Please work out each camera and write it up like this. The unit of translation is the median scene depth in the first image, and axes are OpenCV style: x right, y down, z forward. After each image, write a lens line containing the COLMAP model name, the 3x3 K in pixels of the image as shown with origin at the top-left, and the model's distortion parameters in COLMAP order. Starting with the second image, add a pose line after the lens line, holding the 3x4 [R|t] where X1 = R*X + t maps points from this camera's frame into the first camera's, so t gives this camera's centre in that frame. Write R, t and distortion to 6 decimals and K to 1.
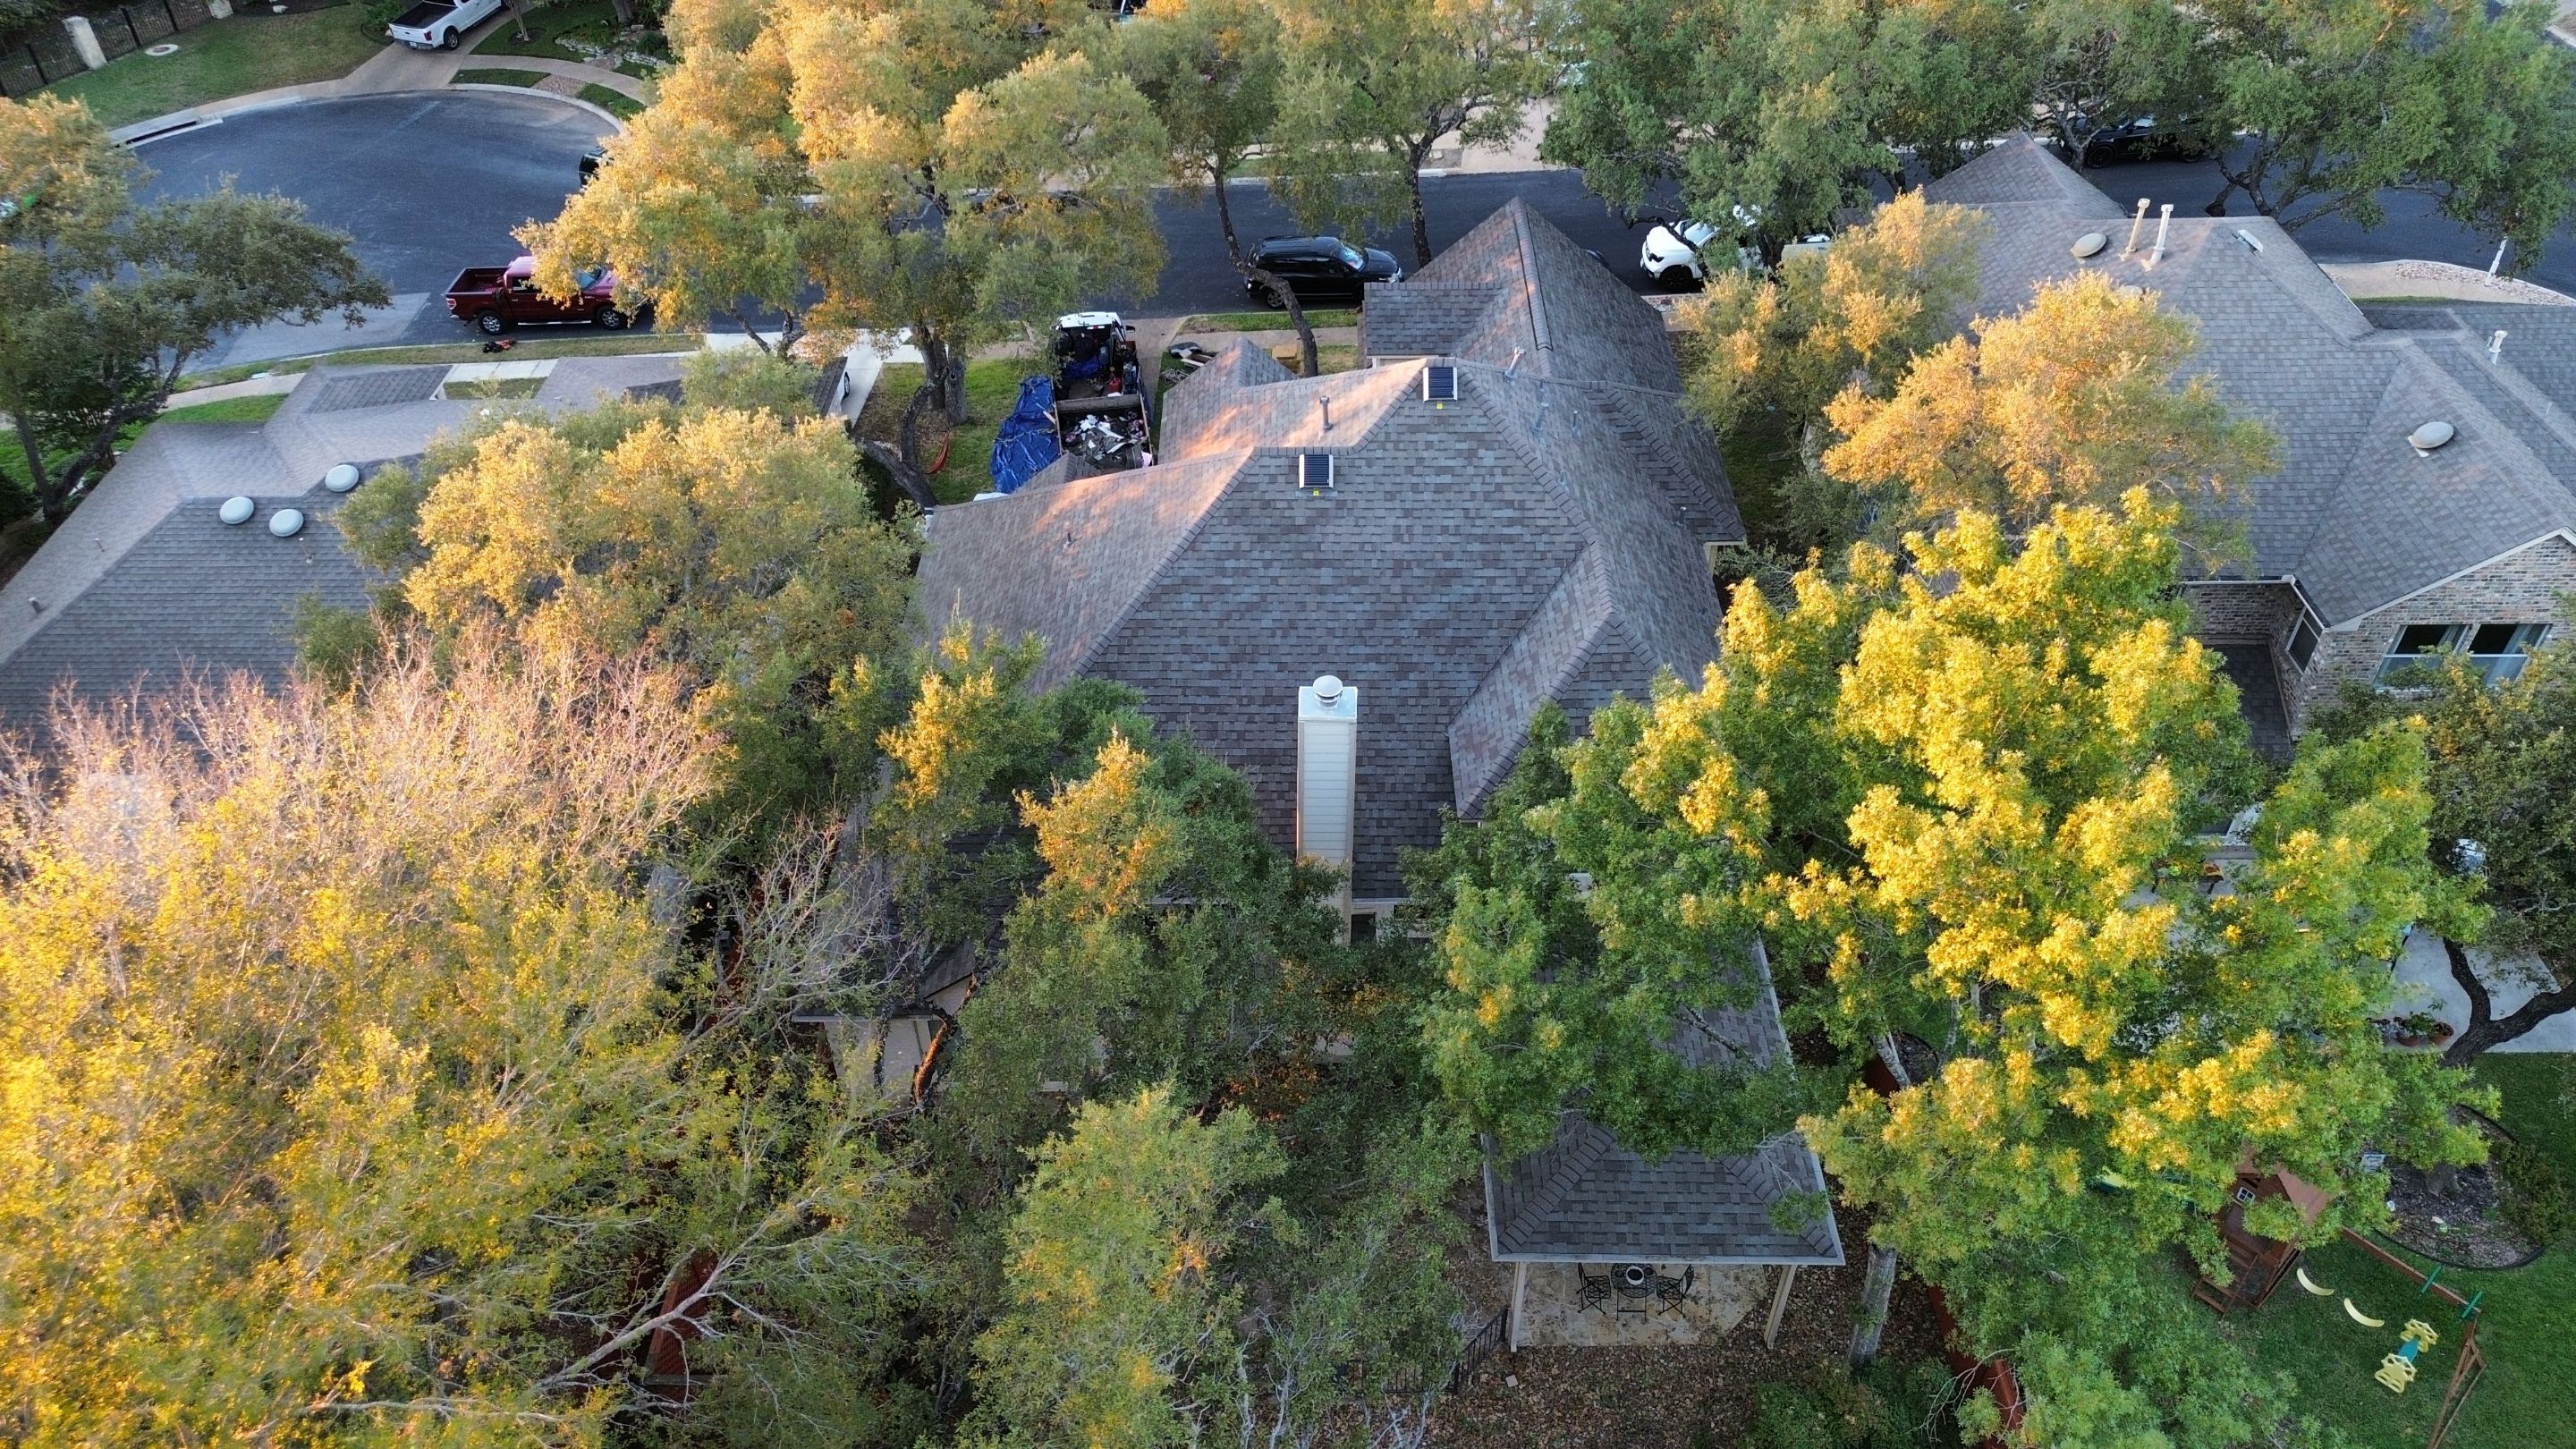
lens RADIAL K [[1820.4, 0, 1292.8], [0, 1820.4, 718.3], [0, 0, 1]] dist [0.062503, -0.054792]
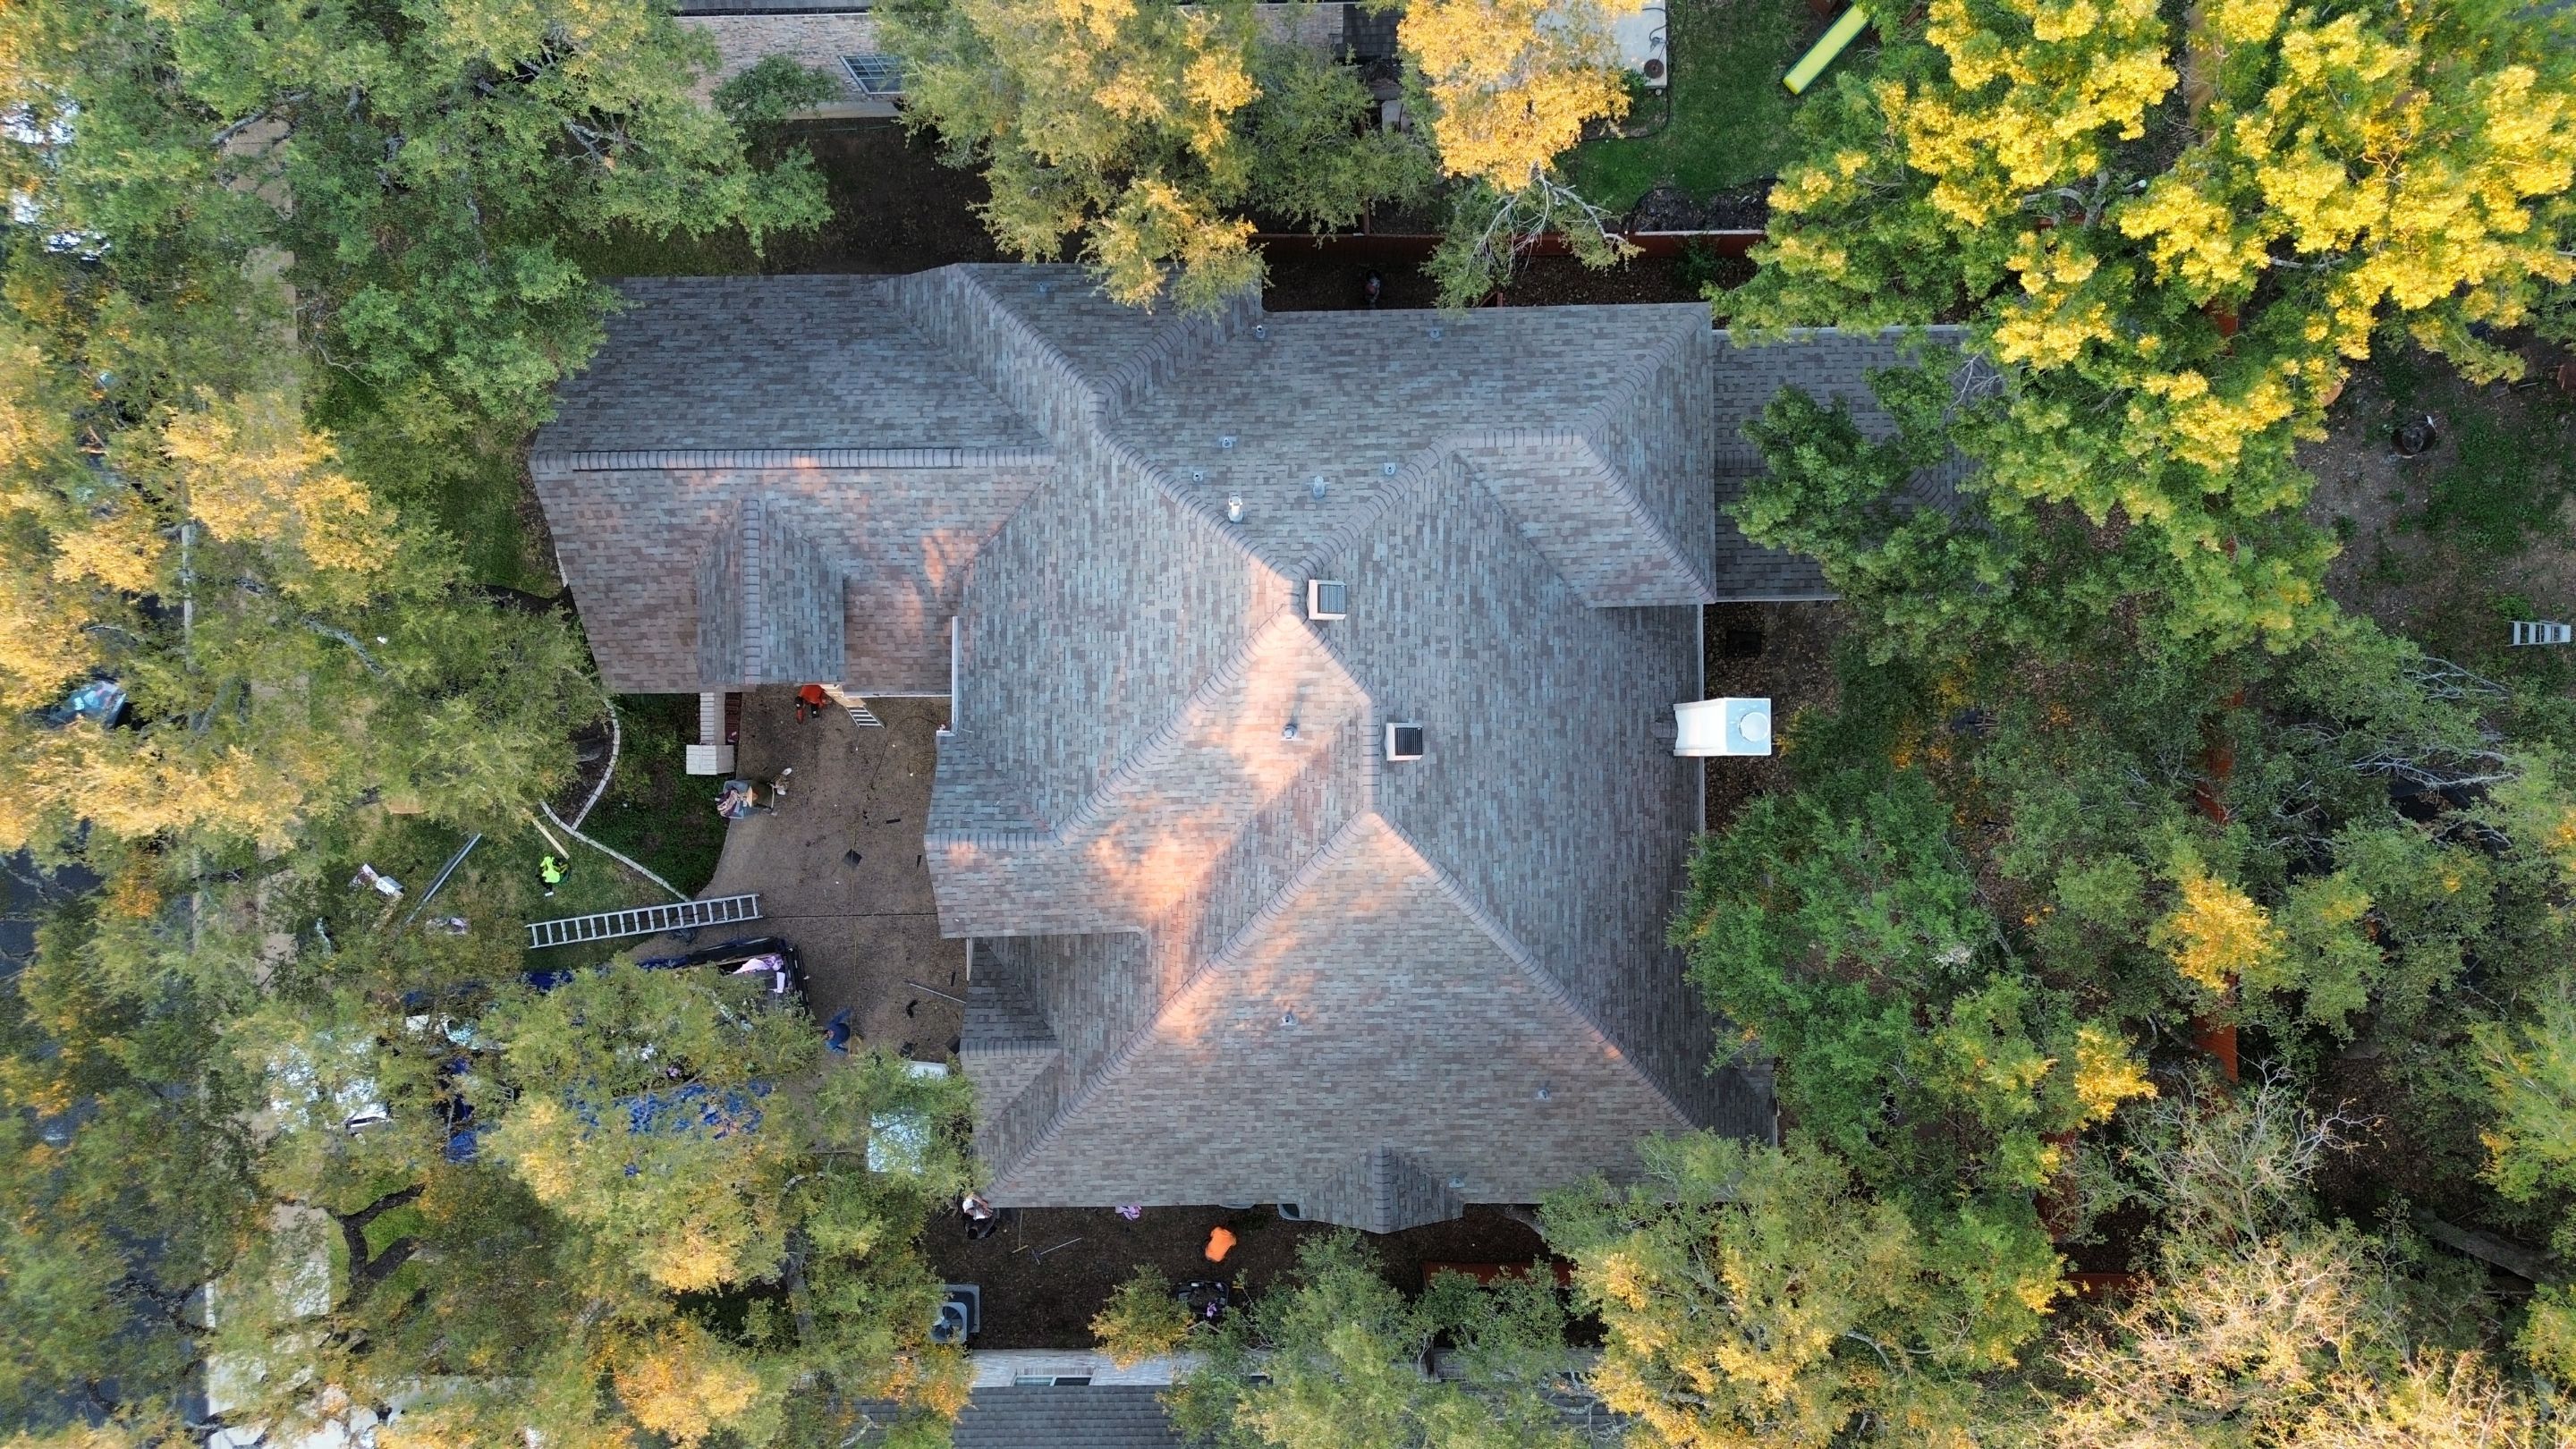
lens RADIAL K [[1820.4, 0, 1296.2], [0, 1820.4, 721.5], [0, 0, 1]] dist [0.062503, -0.054792]
pose [[-0.021254, -0.999664, 0.014850, 0.010809], [0.663147, -0.002981, 0.748483, -0.854525], [-0.748187, 0.025757, 0.662987, 0.450702]]
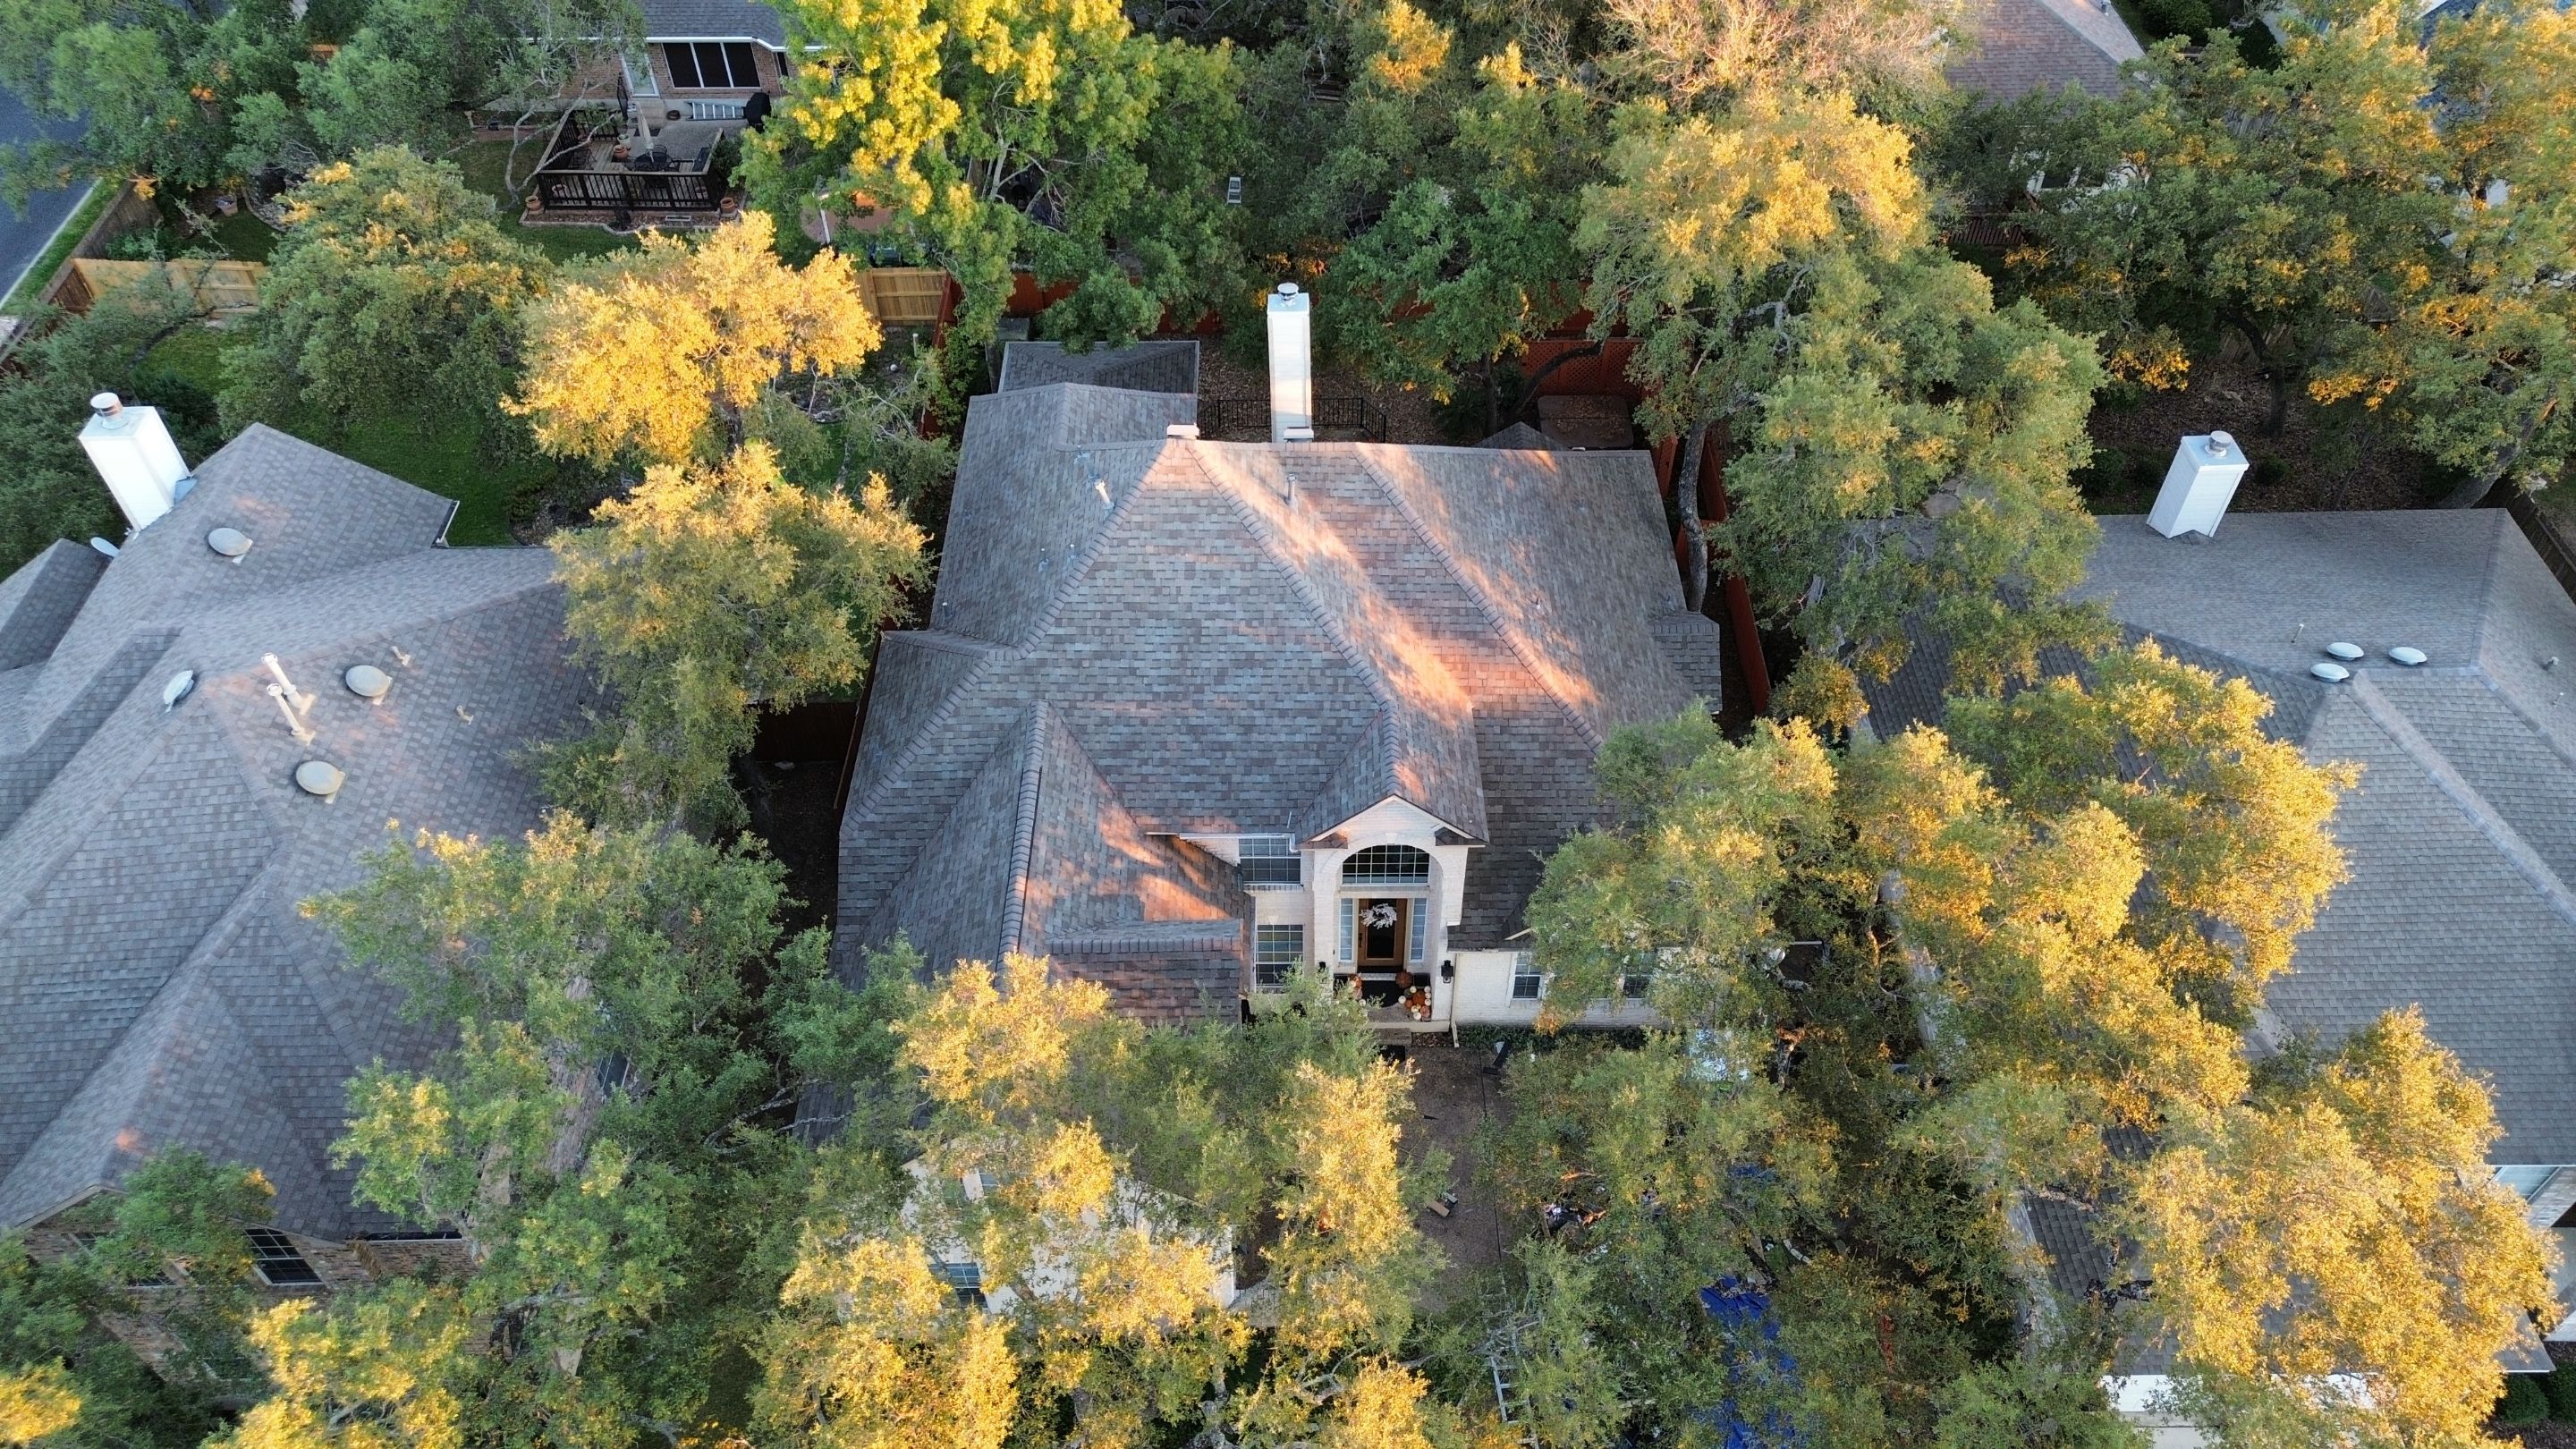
lens RADIAL K [[1820.4, 0, 1289.9], [0, 1820.4, 719.7], [0, 0, 1]] dist [0.062503, -0.054792]
pose [[-0.999613, 0.026051, 0.009773, 0.012909], [0.010968, 0.046163, 0.998874, -1.265513], [0.025570, 0.998594, -0.046431, 1.243565]]
